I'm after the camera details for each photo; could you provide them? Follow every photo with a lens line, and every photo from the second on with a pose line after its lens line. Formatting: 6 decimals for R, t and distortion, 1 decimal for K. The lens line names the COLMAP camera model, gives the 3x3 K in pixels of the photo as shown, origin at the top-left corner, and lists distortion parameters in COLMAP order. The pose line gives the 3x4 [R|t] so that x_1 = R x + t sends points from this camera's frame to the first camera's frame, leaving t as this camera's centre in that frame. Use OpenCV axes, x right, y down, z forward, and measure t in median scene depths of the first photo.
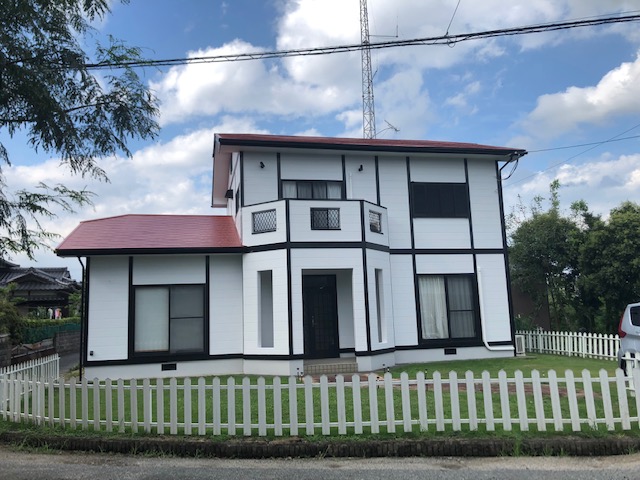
lens RADIAL K [[522.0, 0, 316.6], [0, 522.0, 239.8], [0, 0, 1]] dist [0.061457, -0.020611]
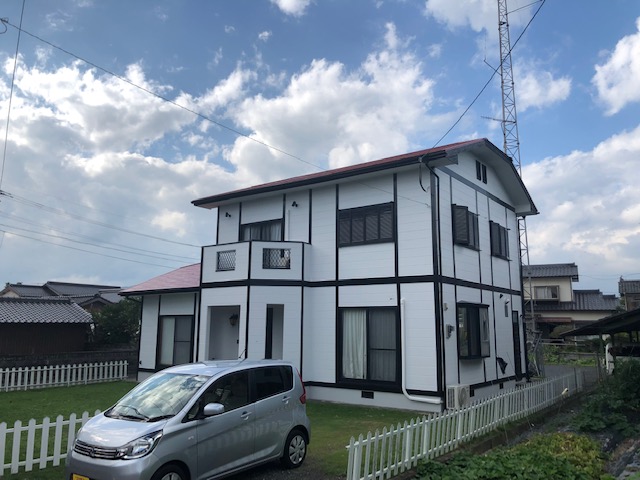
lens RADIAL K [[522.0, 0, 329.9], [0, 522.0, 230.7], [0, 0, 1]] dist [0.061457, -0.020611]
pose [[0.664217, -0.102085, -0.740537, 0.896465], [0.072927, 0.994755, -0.071718, -0.005492], [0.743974, -0.006369, 0.668178, 0.354978]]
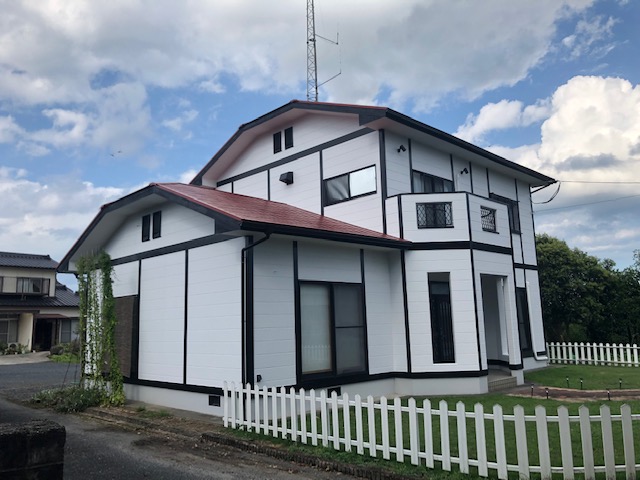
lens RADIAL K [[522.0, 0, 317.9], [0, 522.0, 229.3], [0, 0, 1]] dist [0.061457, -0.020611]
pose [[0.847941, 0.099280, 0.520711, -0.627378], [-0.066831, 0.994489, -0.080782, 0.063710], [-0.525861, 0.033699, 0.849902, 0.325972]]
